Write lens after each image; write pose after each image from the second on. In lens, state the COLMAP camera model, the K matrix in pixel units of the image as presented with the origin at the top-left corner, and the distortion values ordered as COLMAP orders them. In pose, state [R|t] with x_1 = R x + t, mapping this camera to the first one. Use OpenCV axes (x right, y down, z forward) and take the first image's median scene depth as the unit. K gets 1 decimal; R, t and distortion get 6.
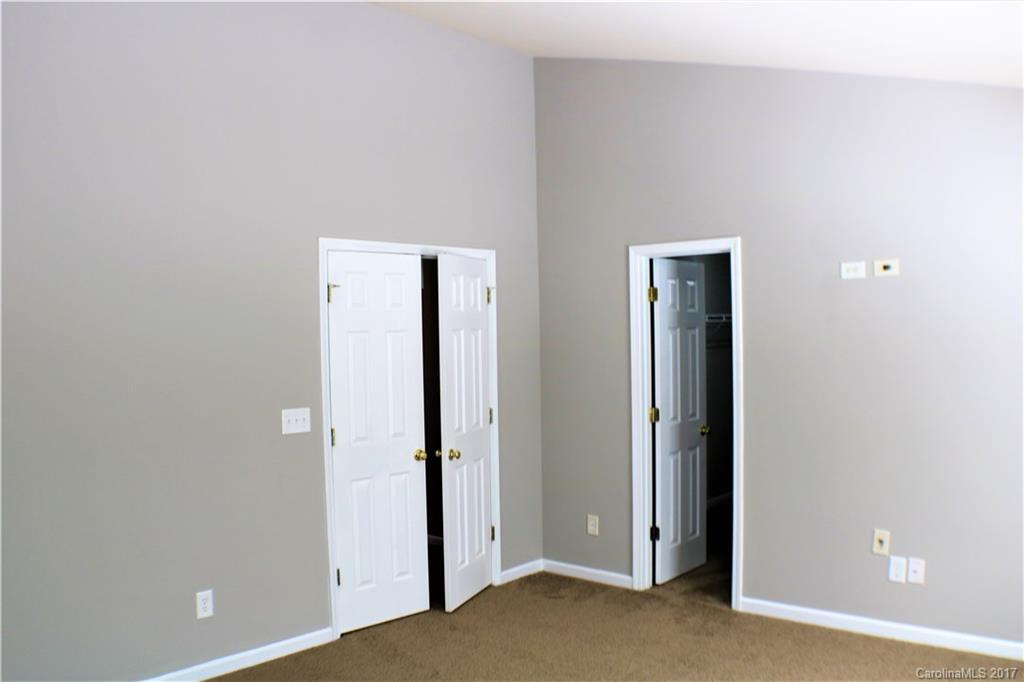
lens RADIAL K [[856.4, 0, 507.5], [0, 856.4, 339.4], [0, 0, 1]] dist [-0.194930, 0.055028]
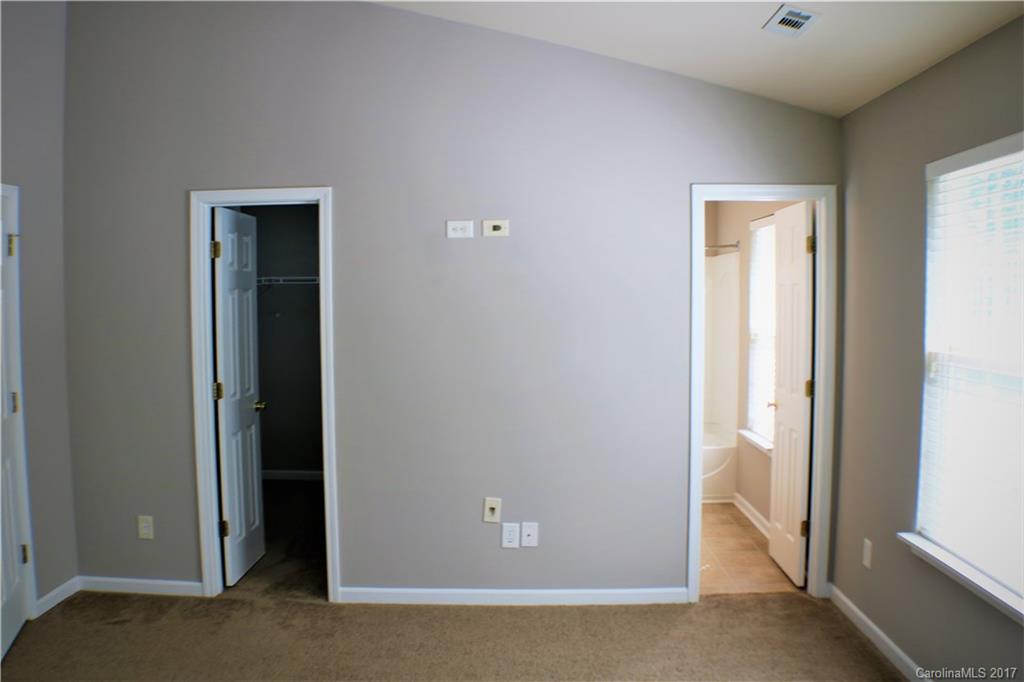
lens RADIAL K [[856.4, 0, 511.4], [0, 856.4, 342.3], [0, 0, 1]] dist [-0.194930, 0.055028]
pose [[0.762988, -0.022297, 0.646028, -0.145683], [-0.002477, 0.999297, 0.037416, 0.008004], [-0.646408, -0.030148, 0.762396, 0.173782]]
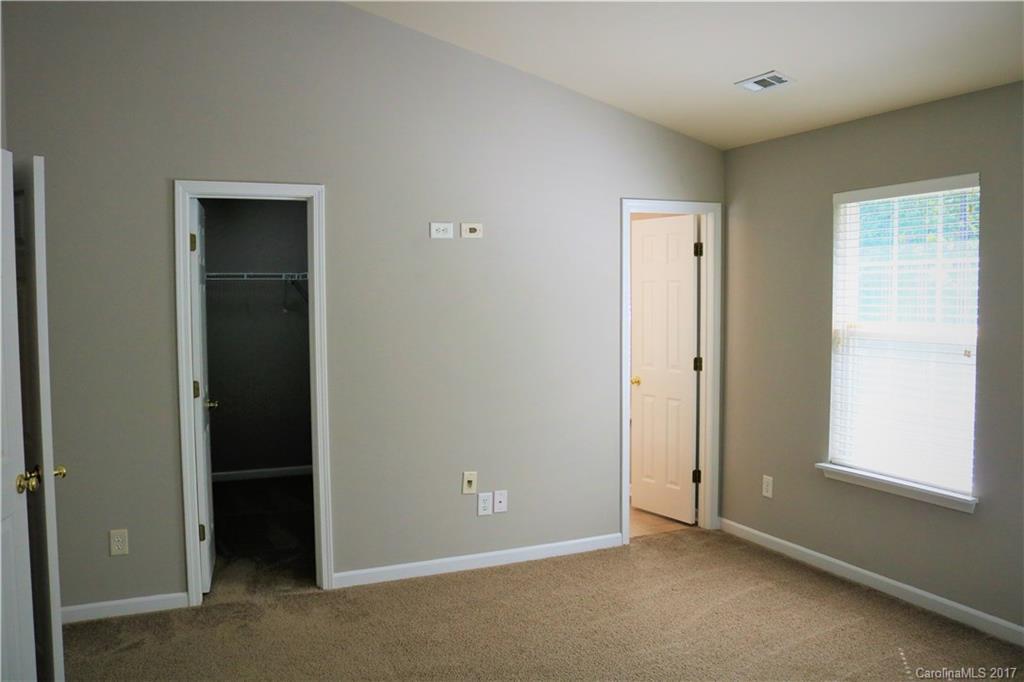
lens RADIAL K [[842.4, 0, 514.7], [0, 842.4, 343.4], [0, 0, 1]] dist [-0.137409, 0.059377]
pose [[0.403968, -0.039626, 0.913914, -0.438054], [0.007772, 0.999174, 0.039887, 0.014934], [-0.914740, -0.009010, 0.403942, 0.401642]]
